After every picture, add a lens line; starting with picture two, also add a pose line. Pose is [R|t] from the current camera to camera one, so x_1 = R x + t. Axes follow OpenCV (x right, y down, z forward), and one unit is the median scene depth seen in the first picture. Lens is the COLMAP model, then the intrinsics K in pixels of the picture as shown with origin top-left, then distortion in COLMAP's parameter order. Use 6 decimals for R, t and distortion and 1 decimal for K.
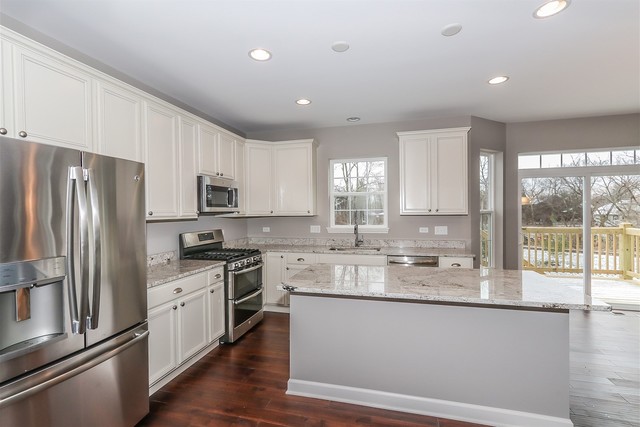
lens RADIAL K [[301.9, 0, 314.8], [0, 301.9, 215.6], [0, 0, 1]] dist [0.002943, 0.001339]
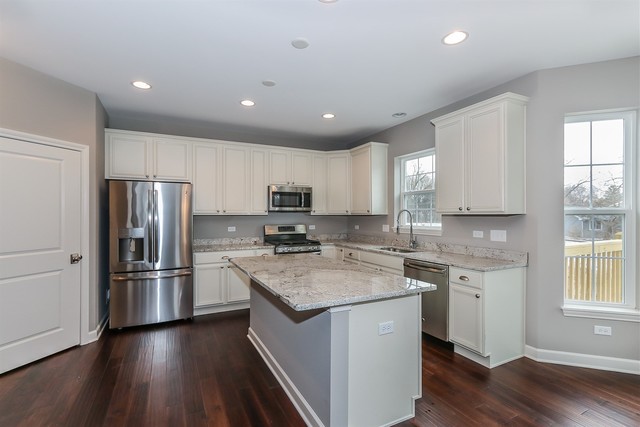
lens RADIAL K [[301.9, 0, 319.5], [0, 301.9, 215.2], [0, 0, 1]] dist [0.002943, 0.001339]
pose [[0.665368, 0.010181, -0.746446, 0.652656], [-0.014528, 0.999894, 0.000688, 0.004055], [0.746374, 0.010387, 0.665446, 0.163839]]
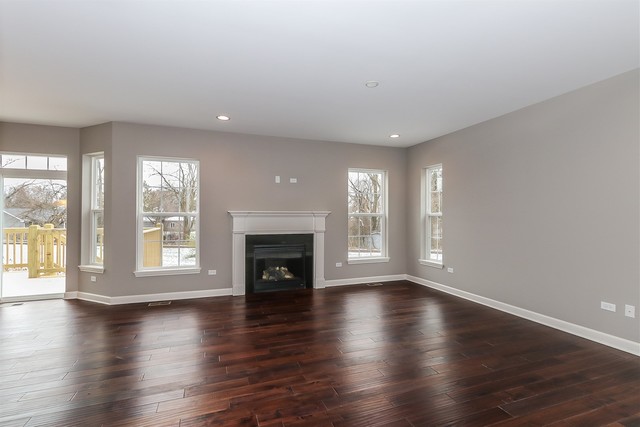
lens RADIAL K [[301.9, 0, 320.6], [0, 301.9, 213.4], [0, 0, 1]] dist [0.002943, 0.001339]
pose [[0.813121, 0.015149, 0.581898, 1.168138], [0.001743, 0.999593, -0.028459, 0.025949], [-0.582092, 0.024155, 0.812764, -0.458411]]
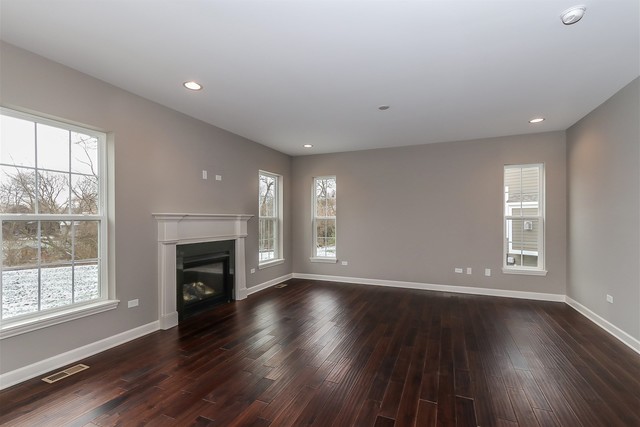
lens RADIAL K [[301.9, 0, 315.7], [0, 301.9, 219.1], [0, 0, 1]] dist [0.002943, 0.001339]
pose [[0.156024, 0.007599, 0.987724, 0.825653], [0.017250, 0.999797, -0.010417, 0.016455], [-0.987603, 0.018664, 0.155861, 0.095844]]
